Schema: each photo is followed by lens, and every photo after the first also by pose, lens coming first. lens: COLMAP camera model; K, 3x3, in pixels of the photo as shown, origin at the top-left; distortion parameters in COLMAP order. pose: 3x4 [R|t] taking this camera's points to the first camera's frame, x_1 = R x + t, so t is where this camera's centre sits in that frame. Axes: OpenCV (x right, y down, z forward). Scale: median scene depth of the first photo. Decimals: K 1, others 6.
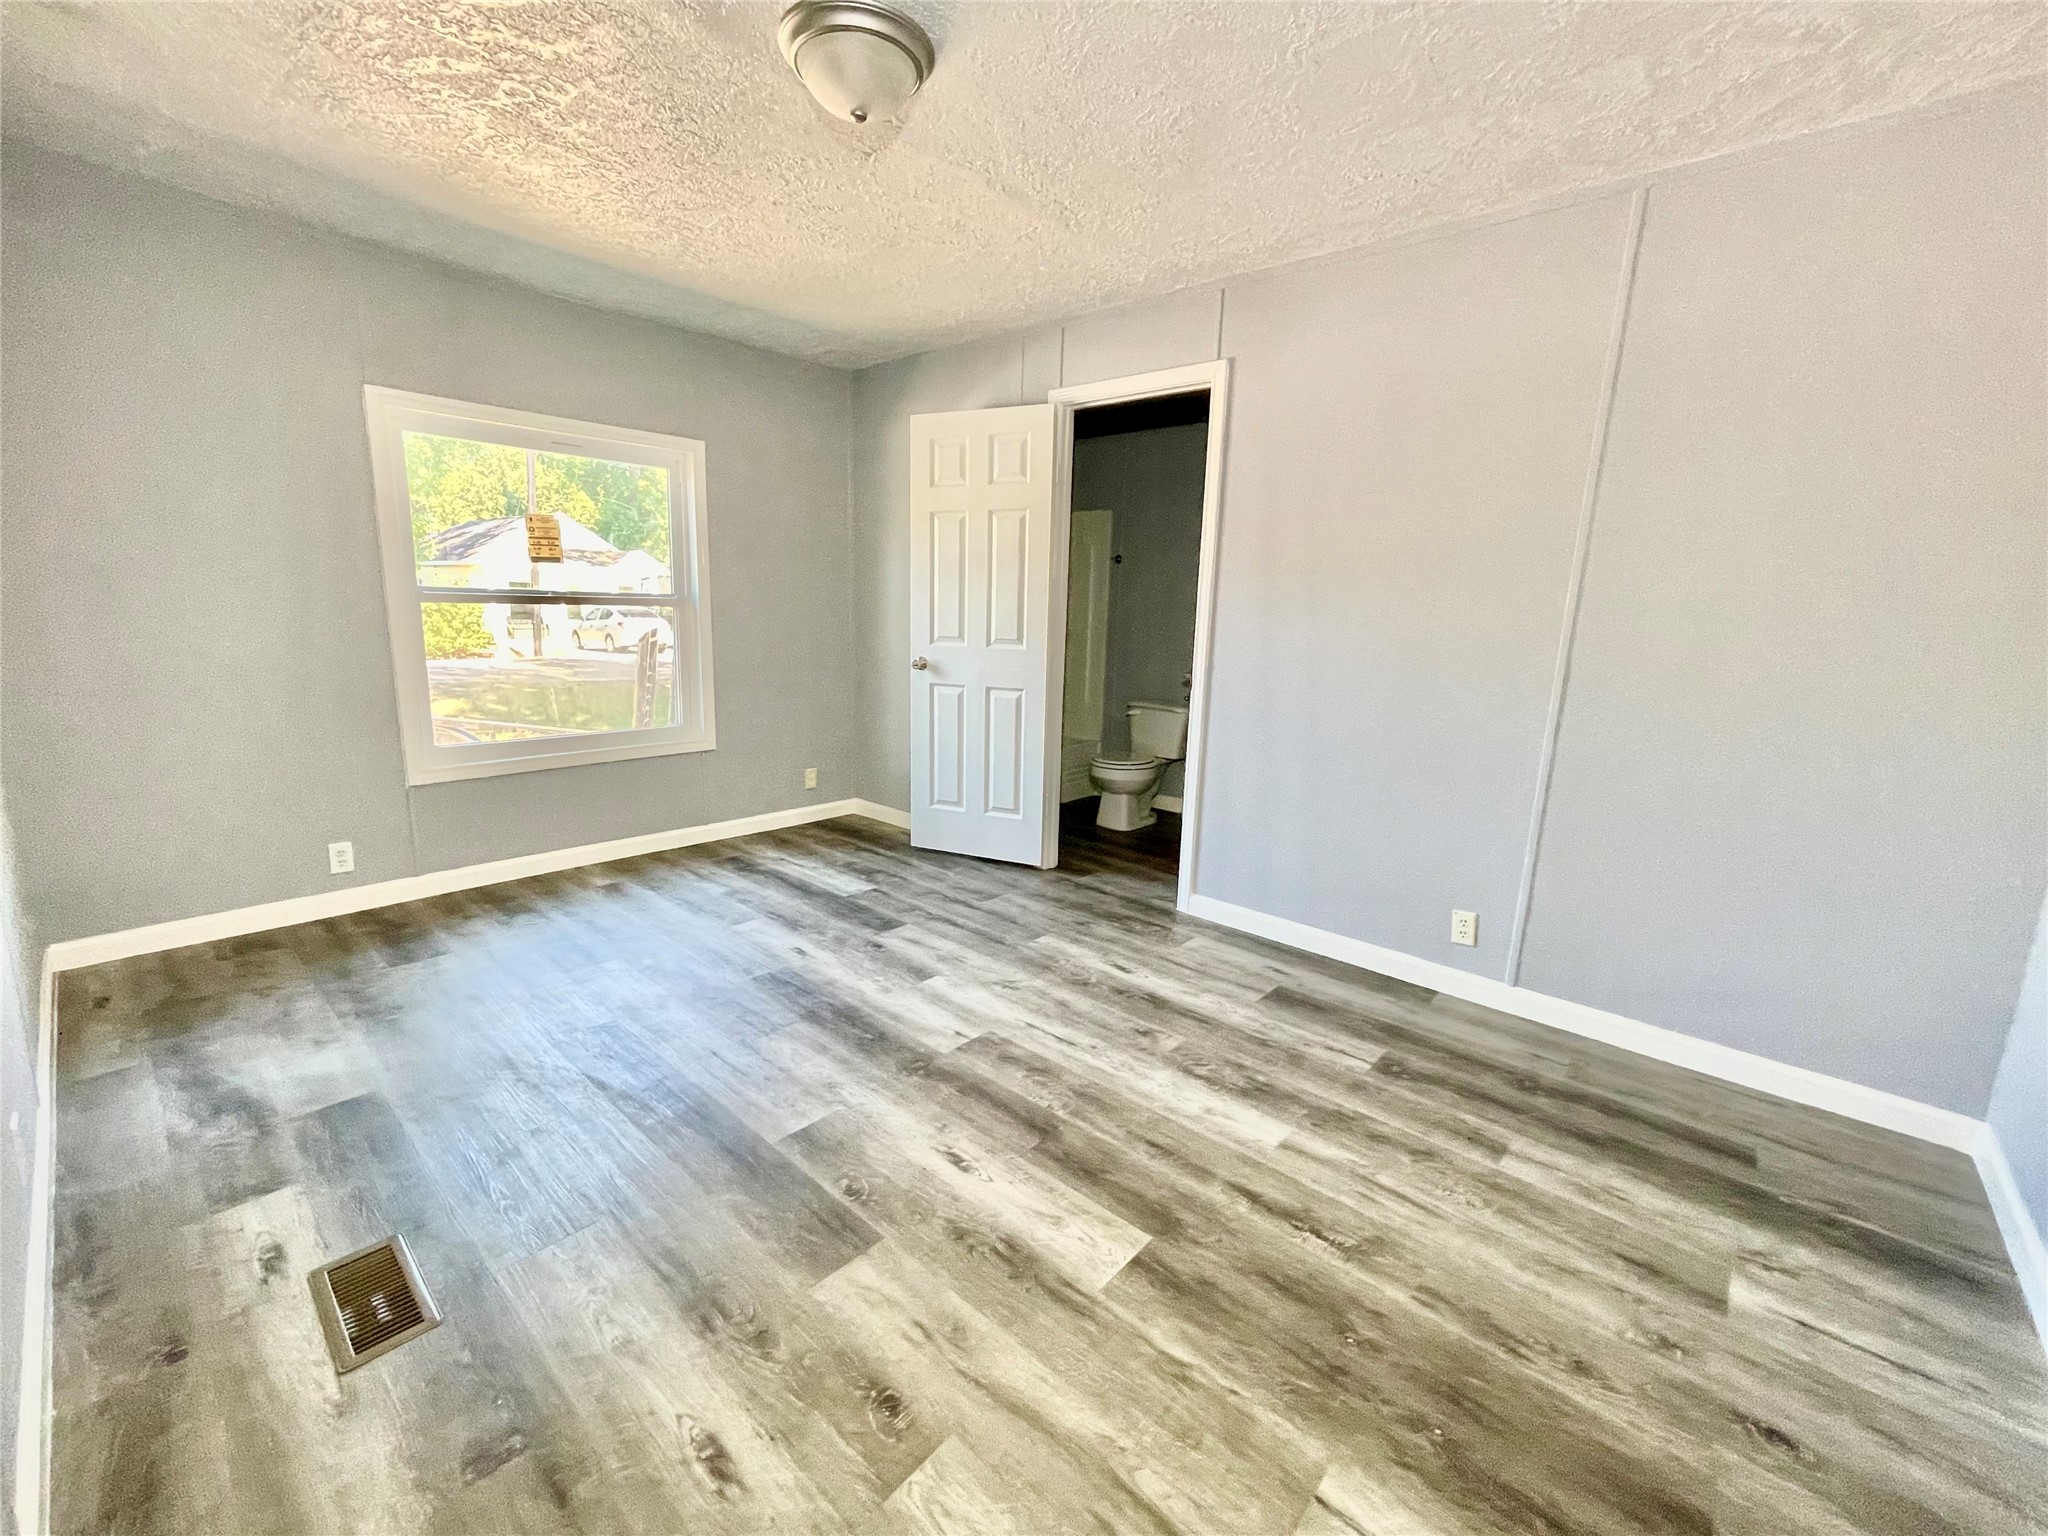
lens RADIAL K [[831.0, 0, 1013.3], [0, 831.0, 769.9], [0, 0, 1]] dist [0.007268, 0.001923]
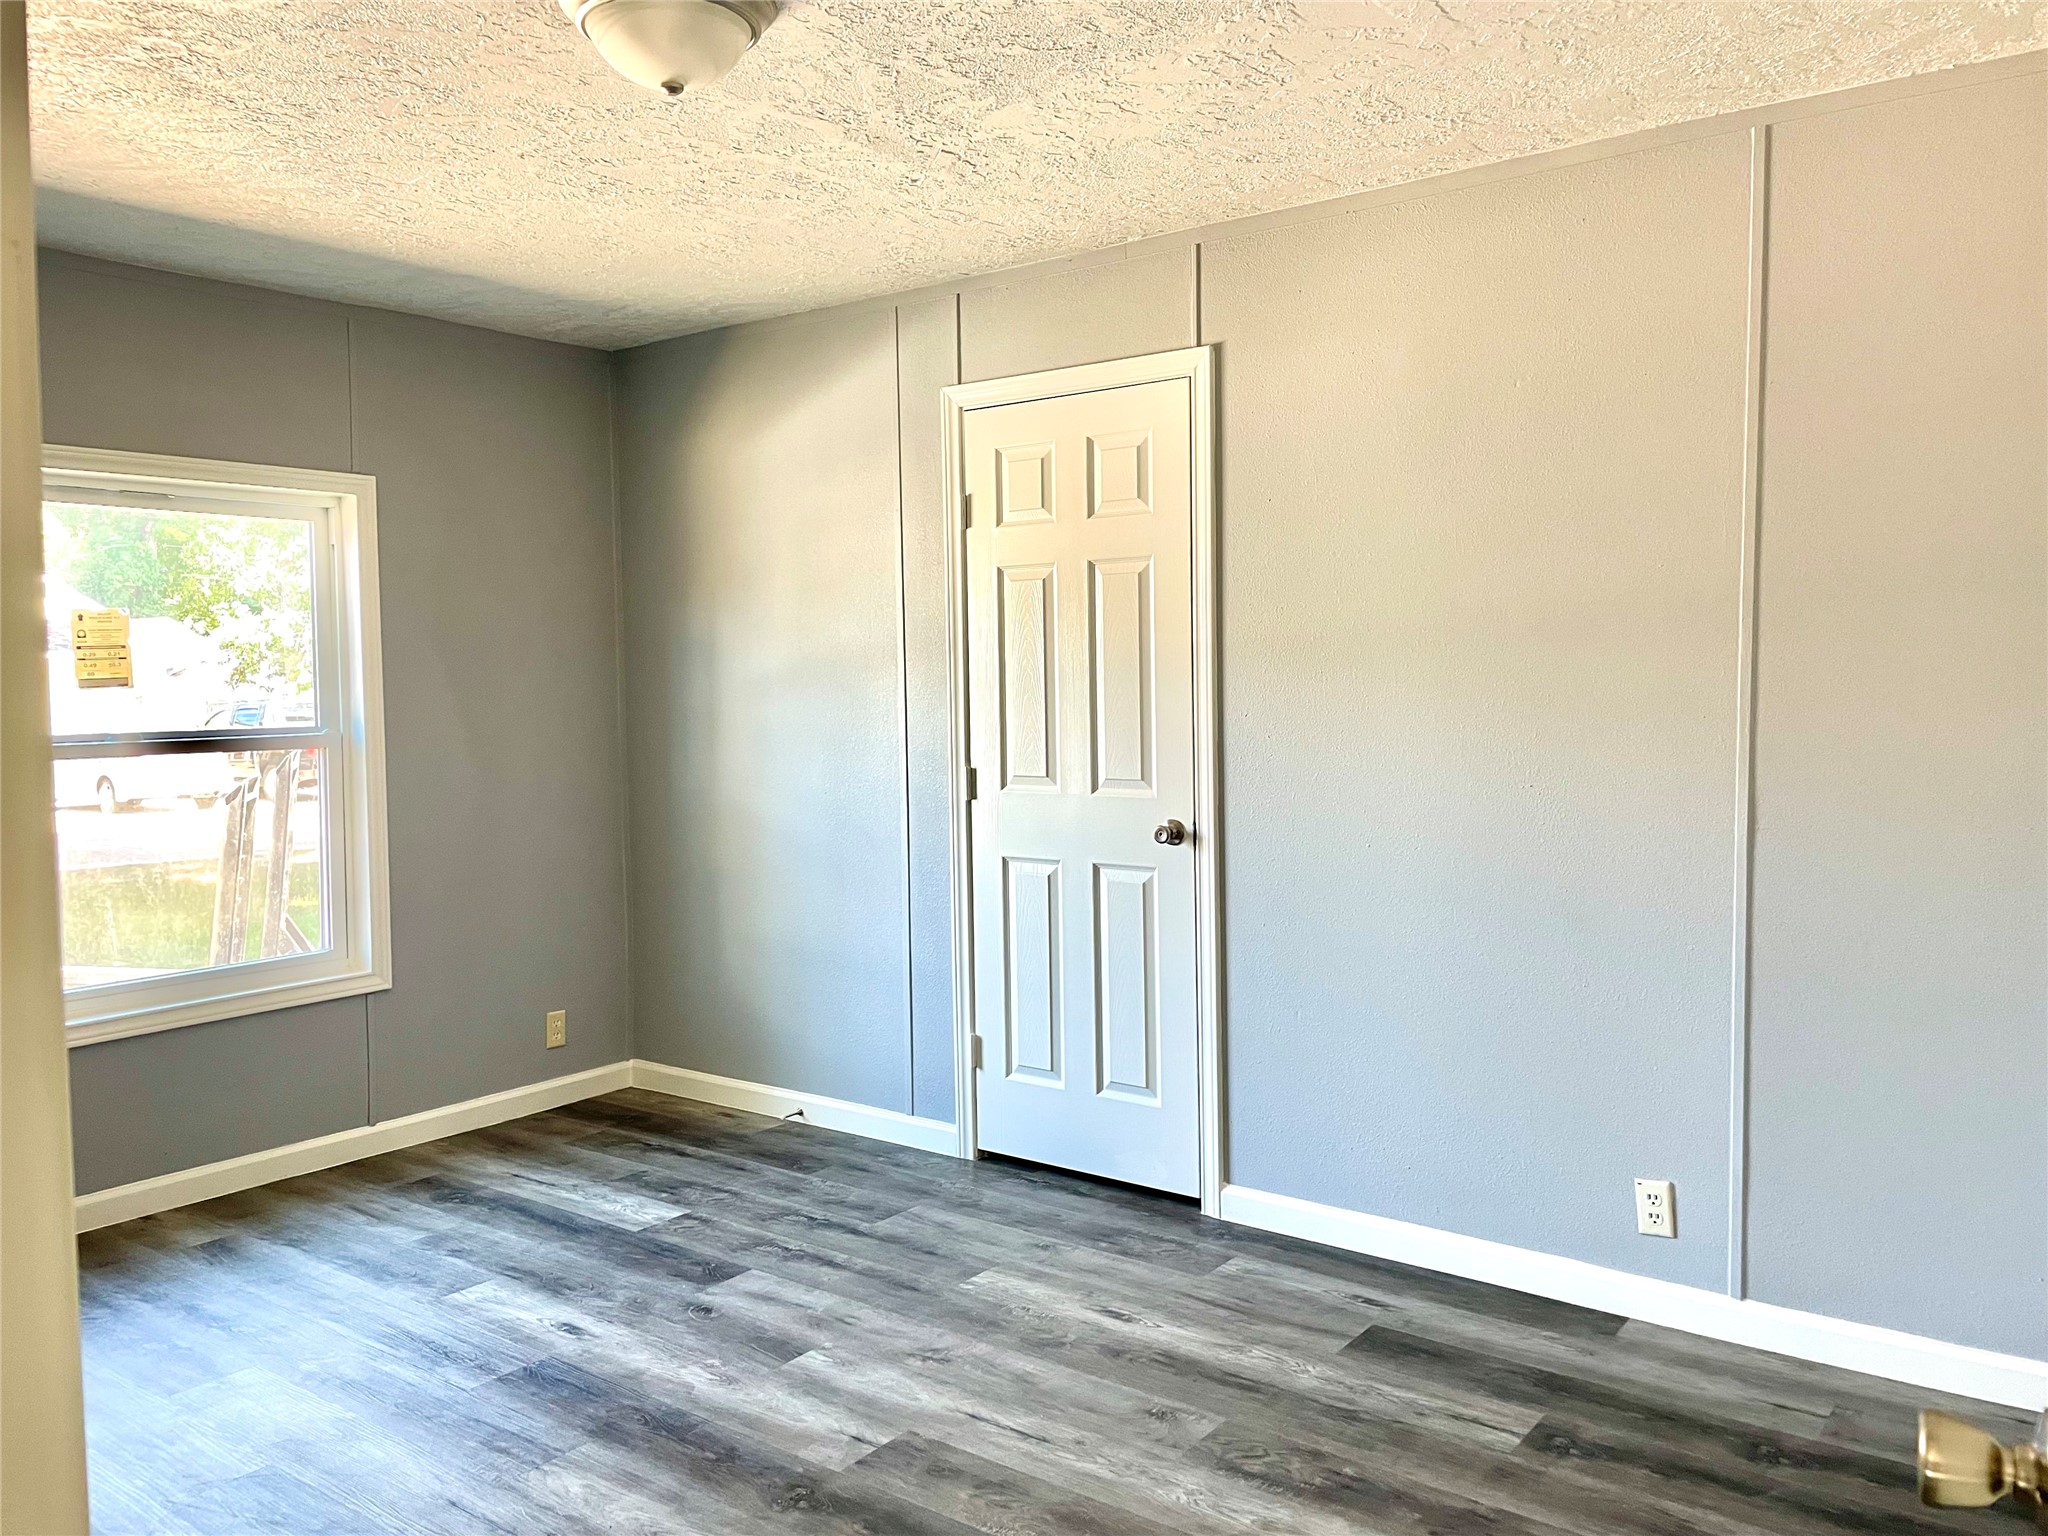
lens RADIAL K [[1554.8, 0, 1012.6], [0, 1554.8, 761.9], [0, 0, 1]] dist [0.087415, -0.102717]
pose [[0.995191, -0.046595, 0.086161, -0.025400], [0.058413, 0.988403, -0.140171, -0.002902], [-0.078630, 0.144530, 0.986371, -0.185779]]
